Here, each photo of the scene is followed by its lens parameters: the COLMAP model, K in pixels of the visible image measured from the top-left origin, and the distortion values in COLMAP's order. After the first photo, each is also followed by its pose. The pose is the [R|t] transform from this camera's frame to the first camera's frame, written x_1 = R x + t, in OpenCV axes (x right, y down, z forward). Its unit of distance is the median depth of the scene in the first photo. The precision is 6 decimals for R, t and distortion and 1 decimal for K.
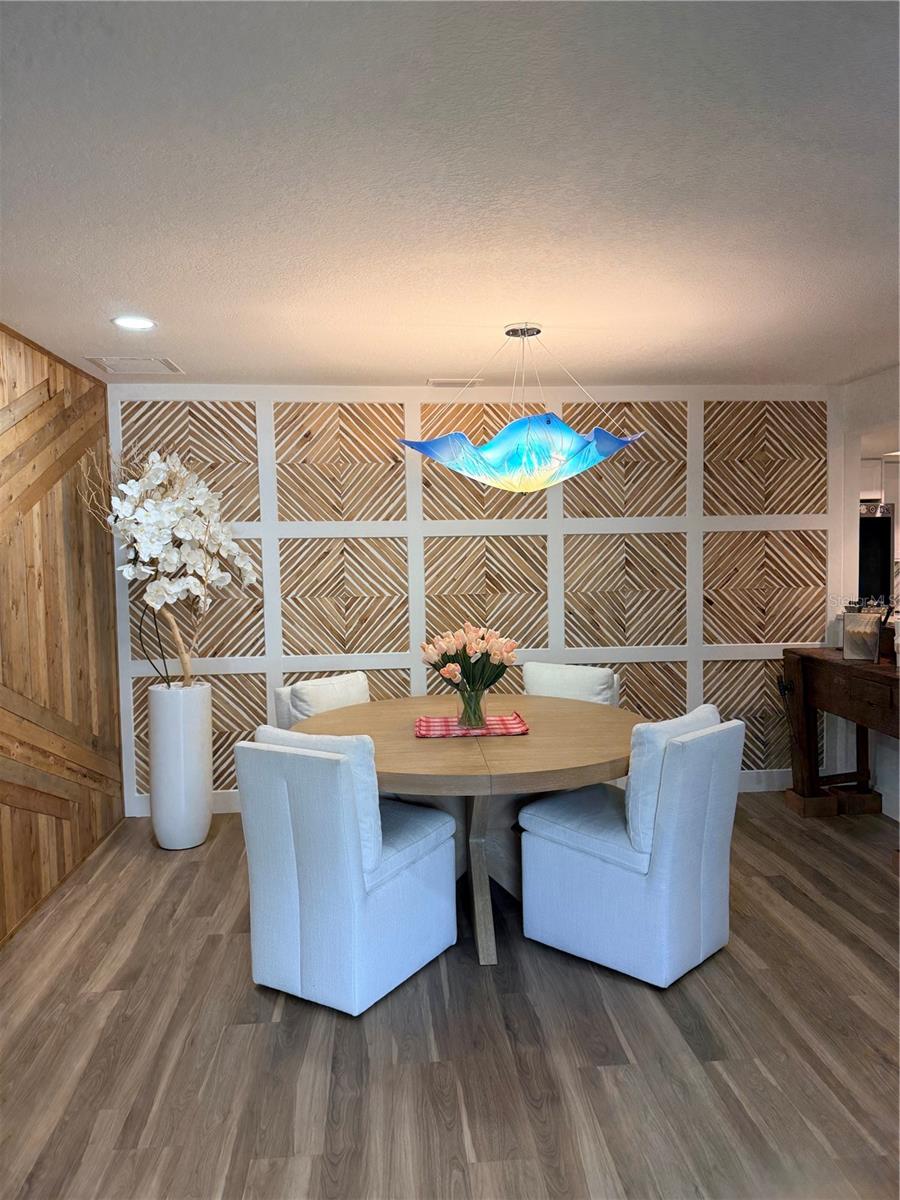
lens RADIAL K [[851.0, 0, 449.3], [0, 851.0, 594.1], [0, 0, 1]] dist [0.026823, -0.034558]
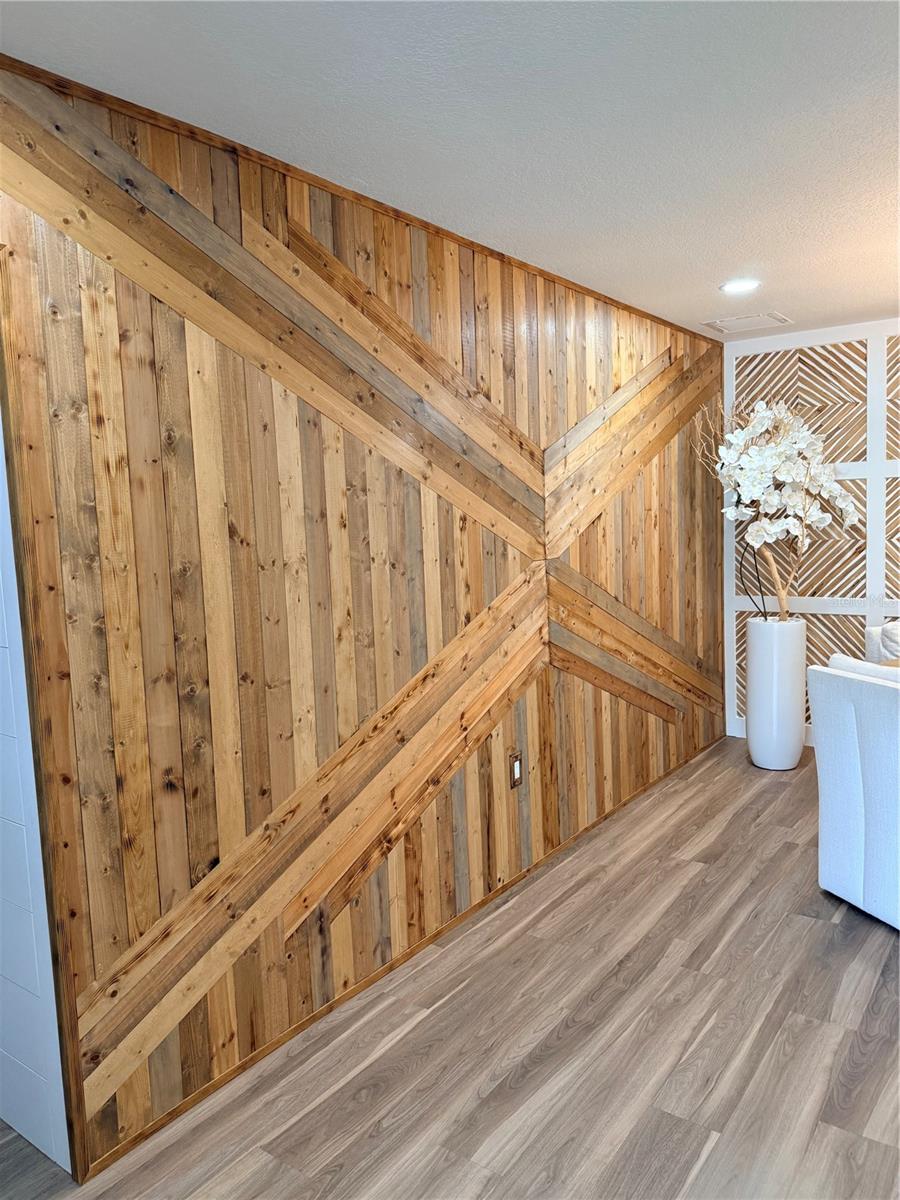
lens RADIAL K [[851.0, 0, 447.9], [0, 851.0, 603.7], [0, 0, 1]] dist [0.026823, -0.034558]
pose [[0.753209, 0.053060, -0.655637, 0.075900], [-0.010878, 0.997610, 0.068239, 0.018059], [0.657691, -0.044266, 0.751986, -0.078146]]
